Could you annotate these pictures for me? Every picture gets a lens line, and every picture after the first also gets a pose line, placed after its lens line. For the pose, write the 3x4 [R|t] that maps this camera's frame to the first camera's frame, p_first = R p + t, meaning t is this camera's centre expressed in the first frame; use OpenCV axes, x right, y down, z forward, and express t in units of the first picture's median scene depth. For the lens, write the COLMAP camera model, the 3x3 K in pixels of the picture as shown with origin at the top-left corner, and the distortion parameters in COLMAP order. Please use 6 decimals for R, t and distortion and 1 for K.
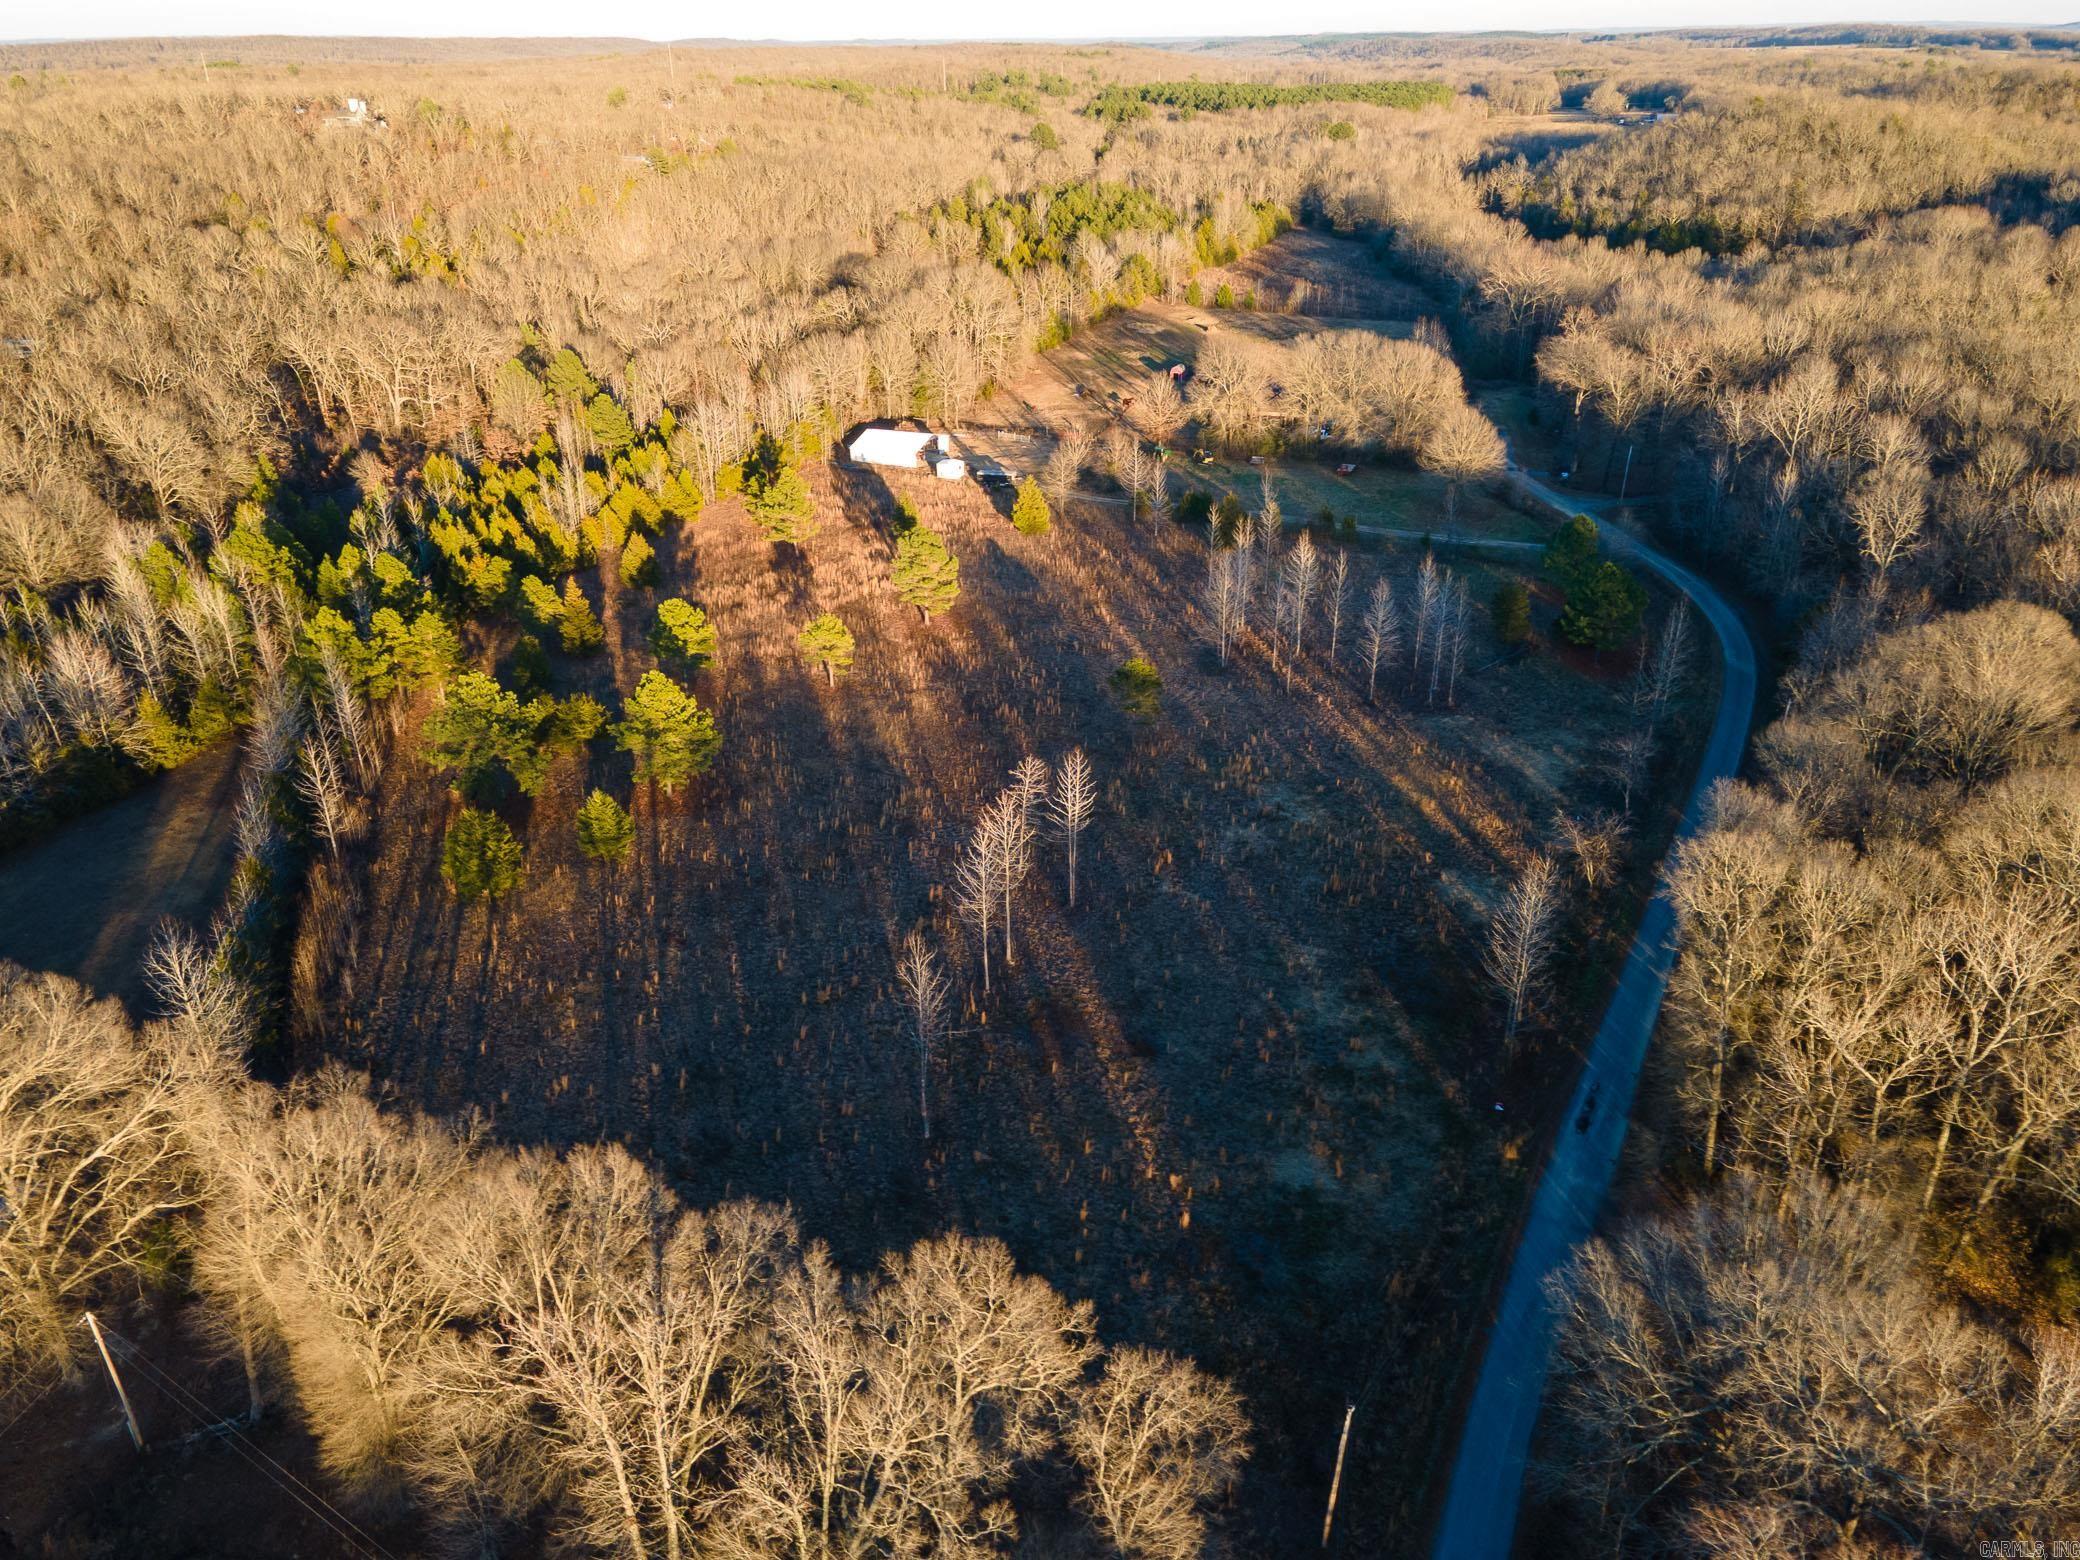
lens RADIAL K [[1500.8, 0, 1037.0], [0, 1500.8, 773.8], [0, 0, 1]] dist [0.038996, 0.018677]
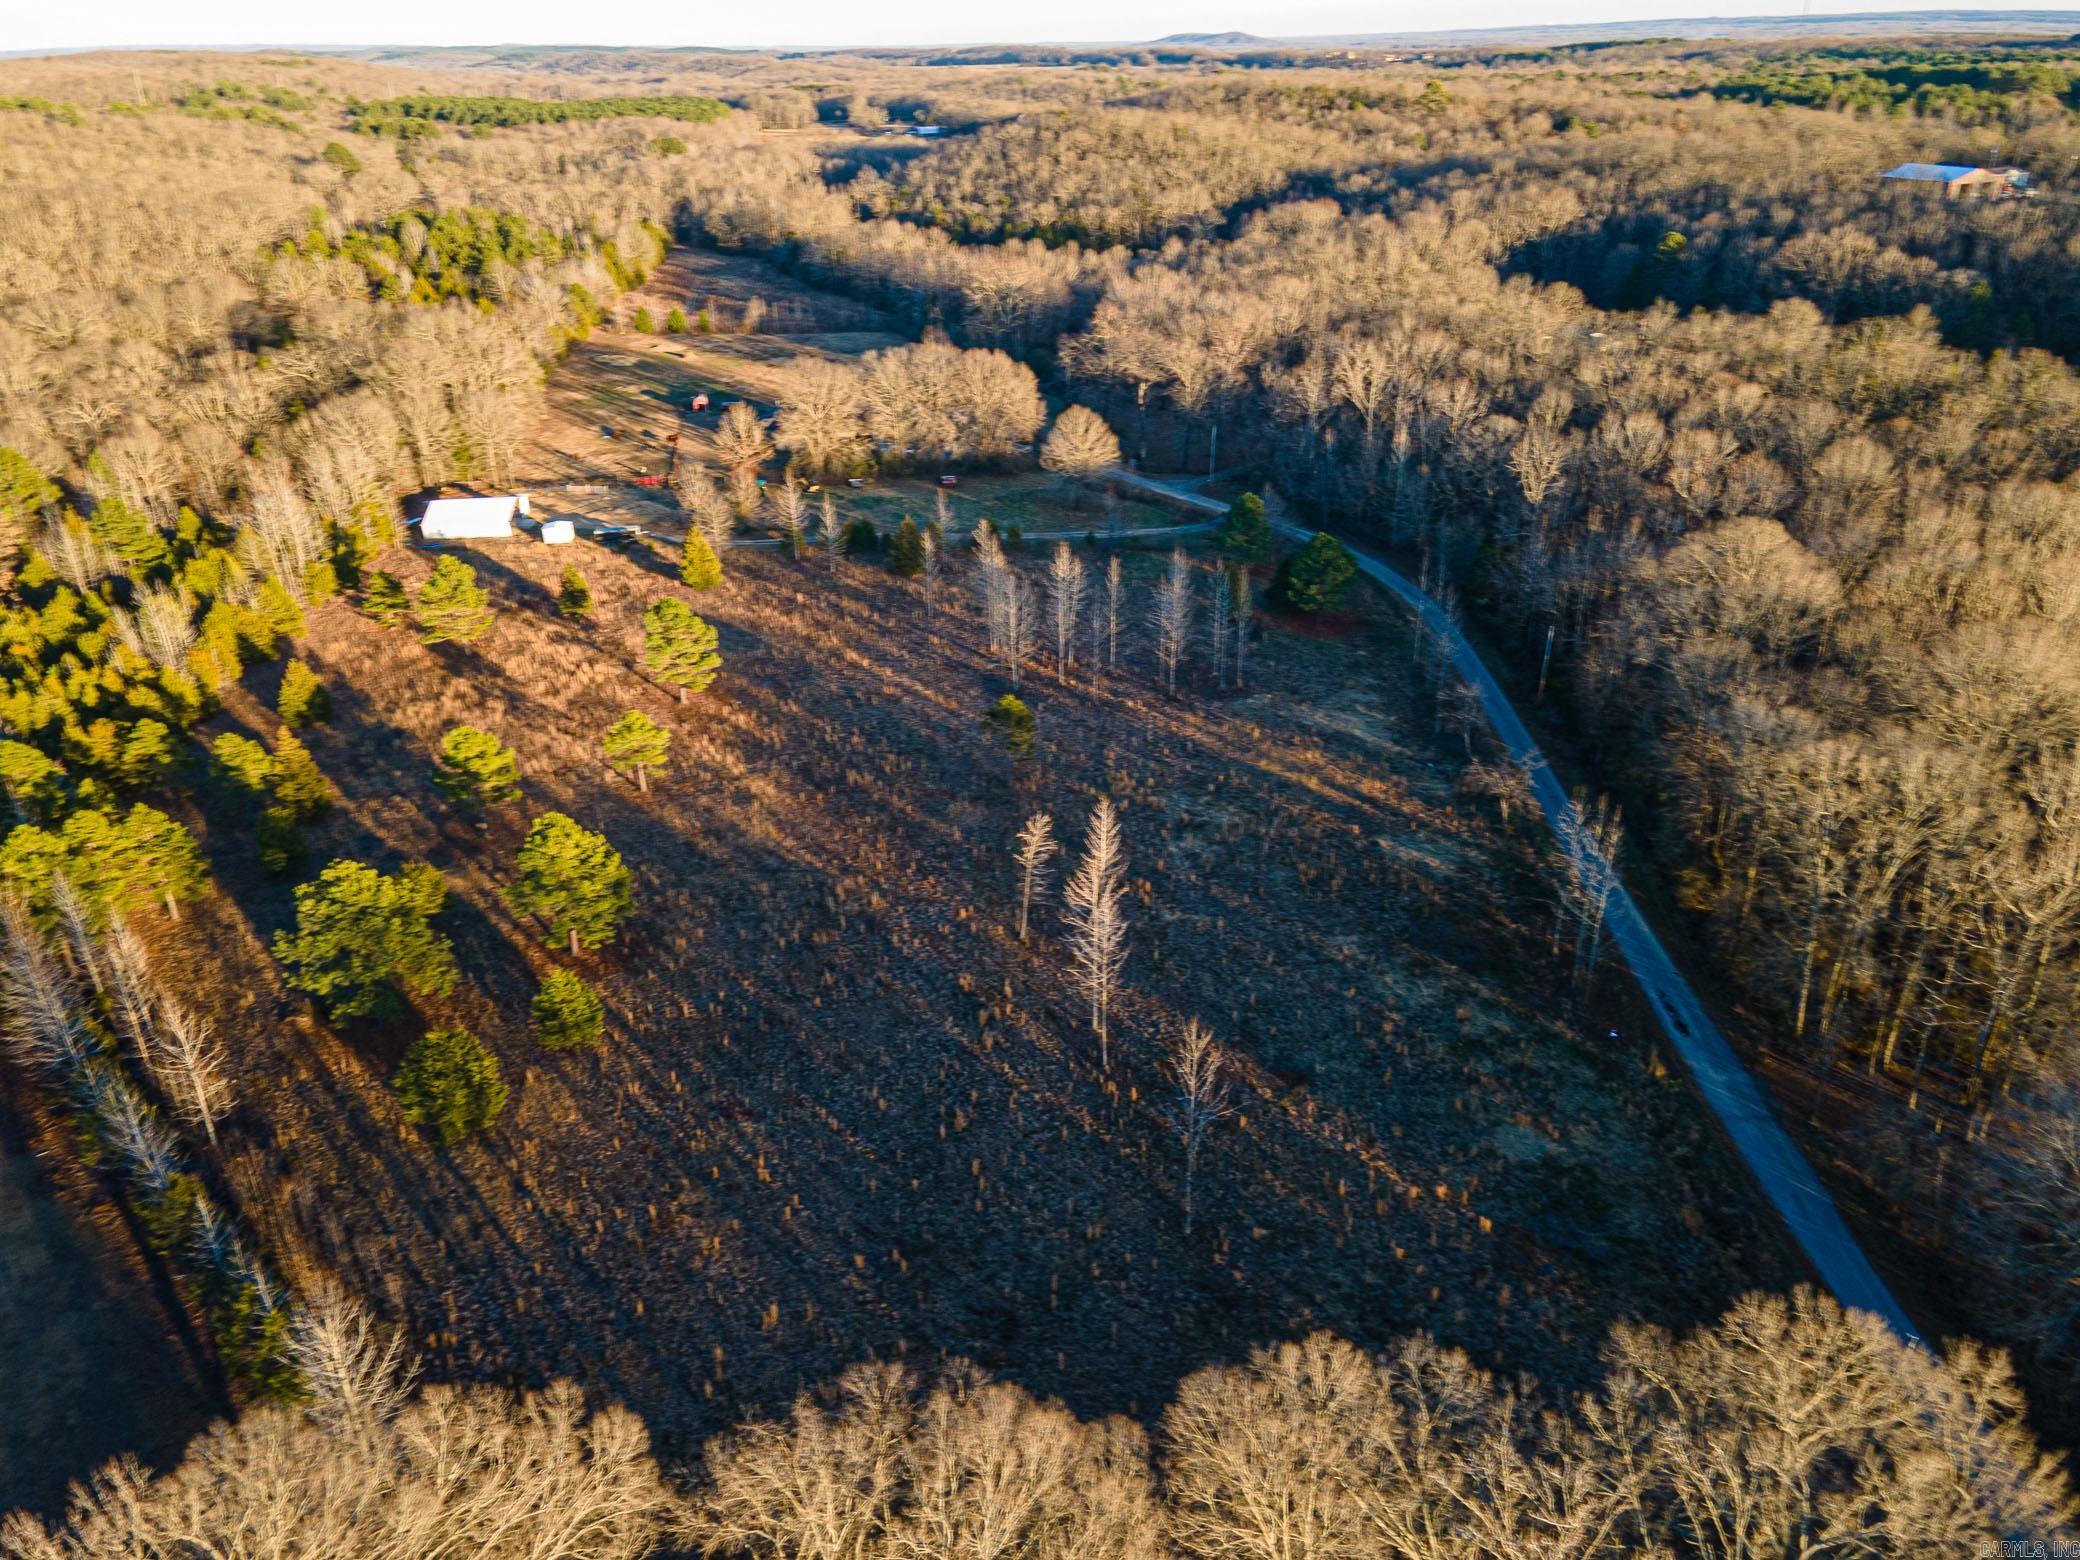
lens RADIAL K [[1500.8, 0, 1028.0], [0, 1500.8, 782.9], [0, 0, 1]] dist [0.038996, 0.018677]
pose [[0.891560, -0.204928, 0.403888, -0.197892], [0.206060, 0.977672, 0.041193, -0.036217], [-0.403312, 0.046499, 0.913880, 0.073368]]
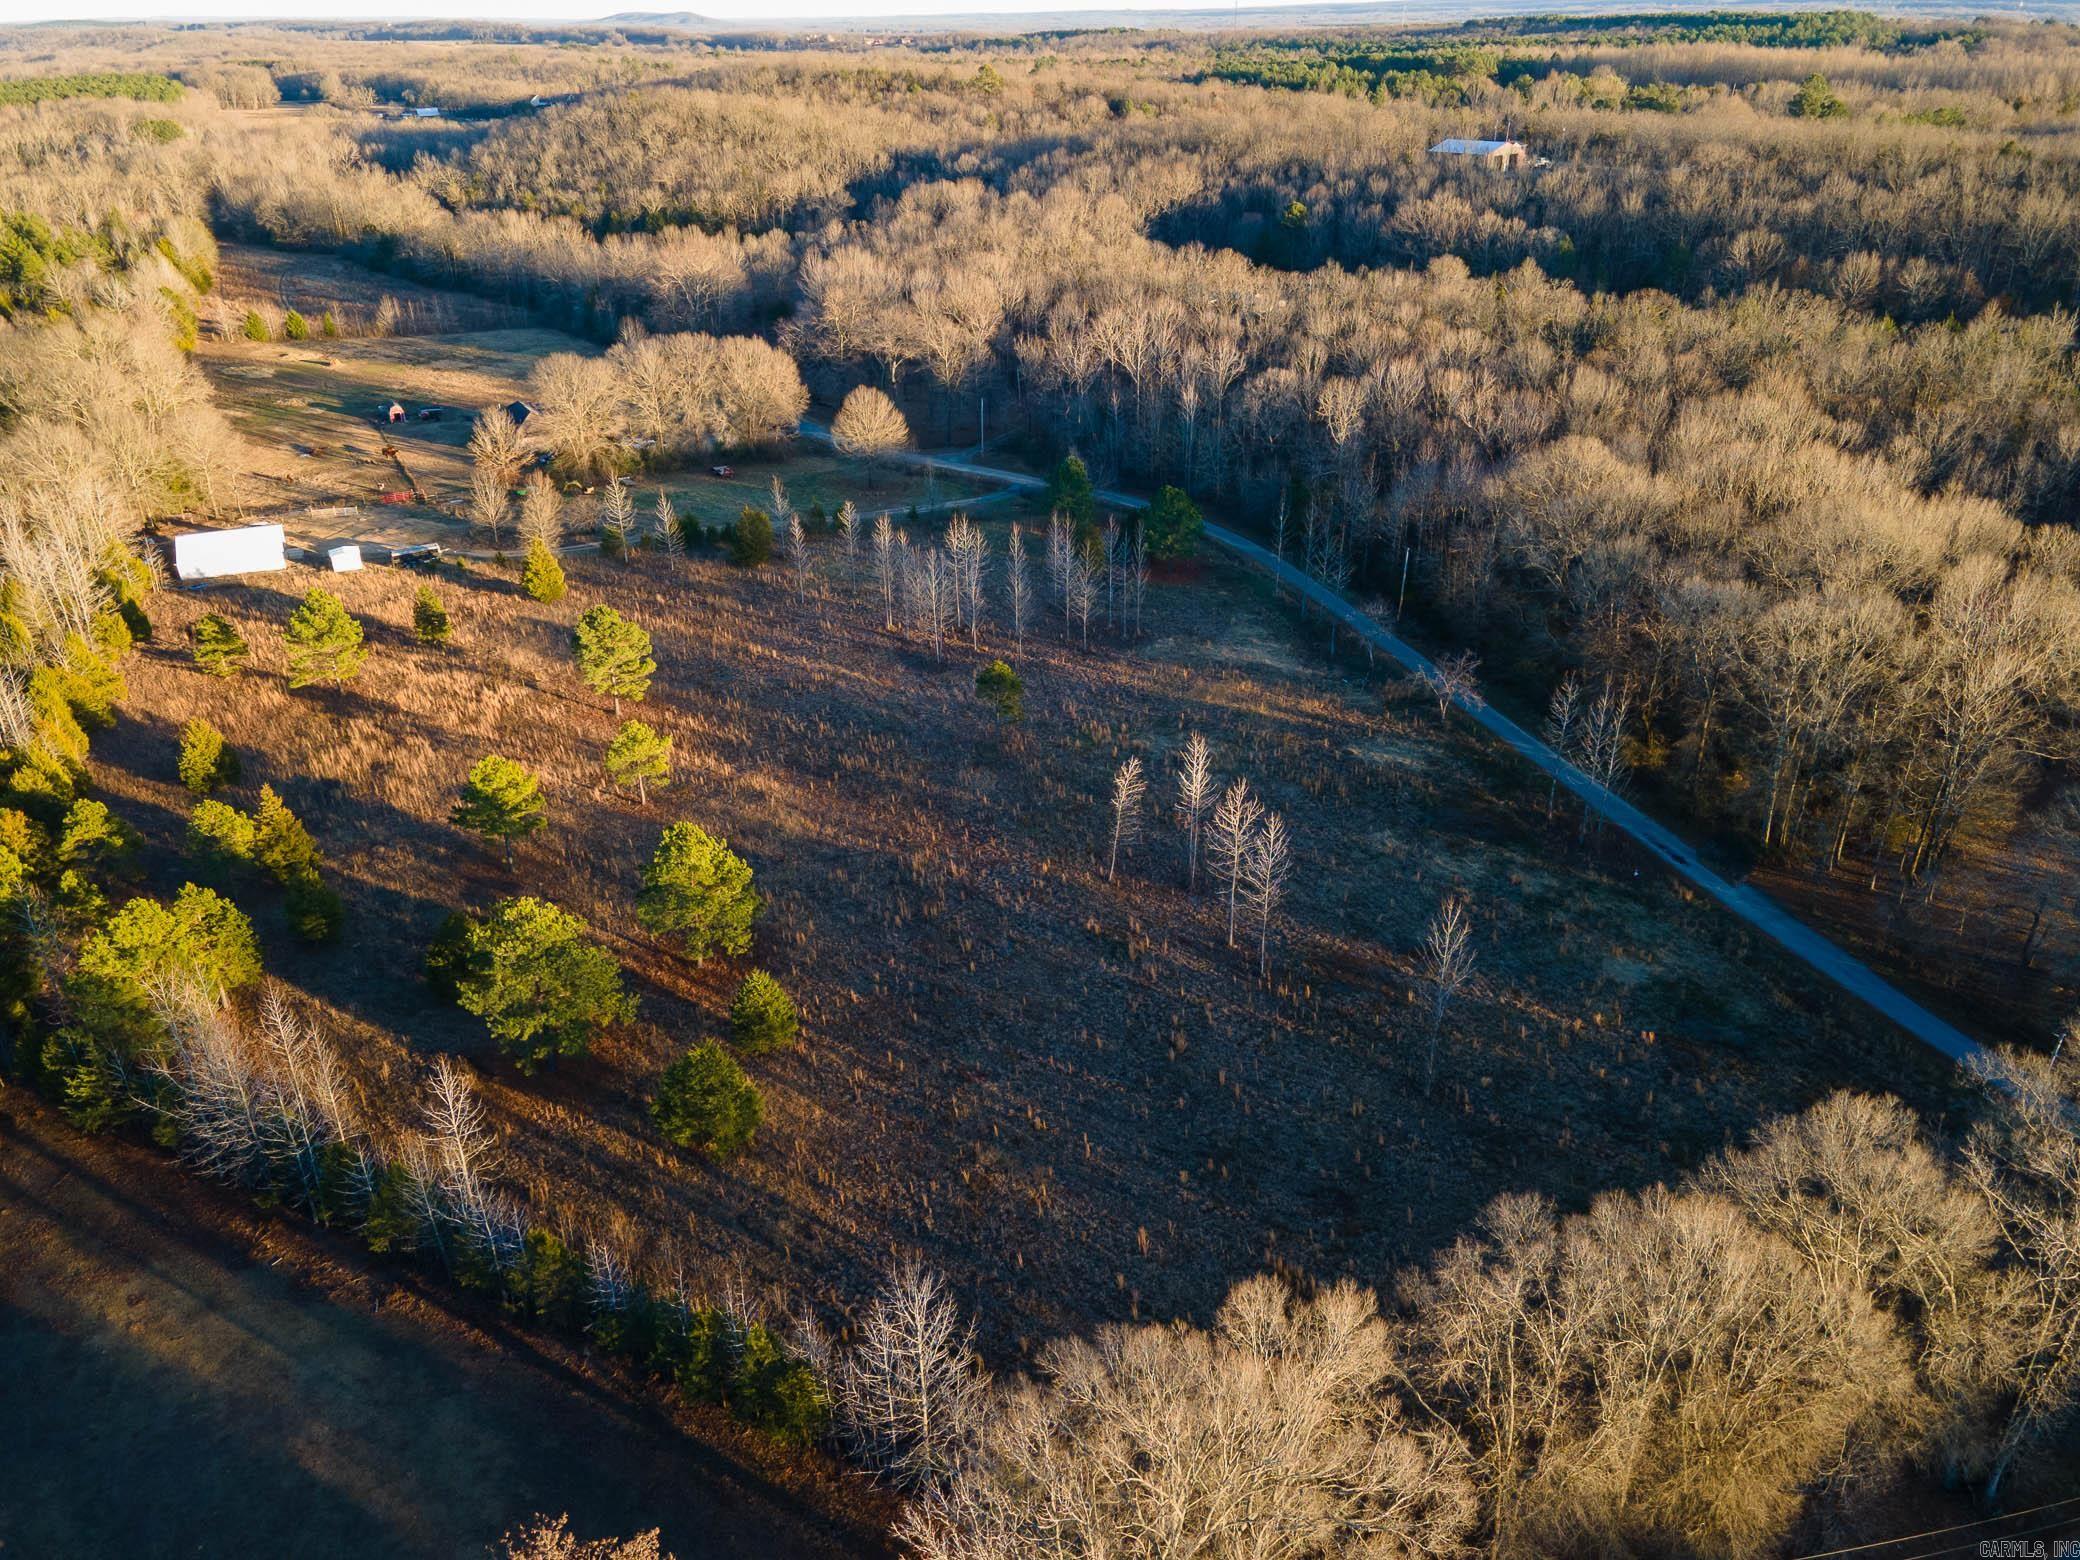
lens RADIAL K [[1500.8, 0, 1031.7], [0, 1500.8, 788.9], [0, 0, 1]] dist [0.038996, 0.018677]
pose [[0.700782, -0.325350, 0.634864, -0.352840], [0.318153, 0.939075, 0.130063, -0.073133], [-0.638501, 0.110838, 0.761598, 0.148394]]
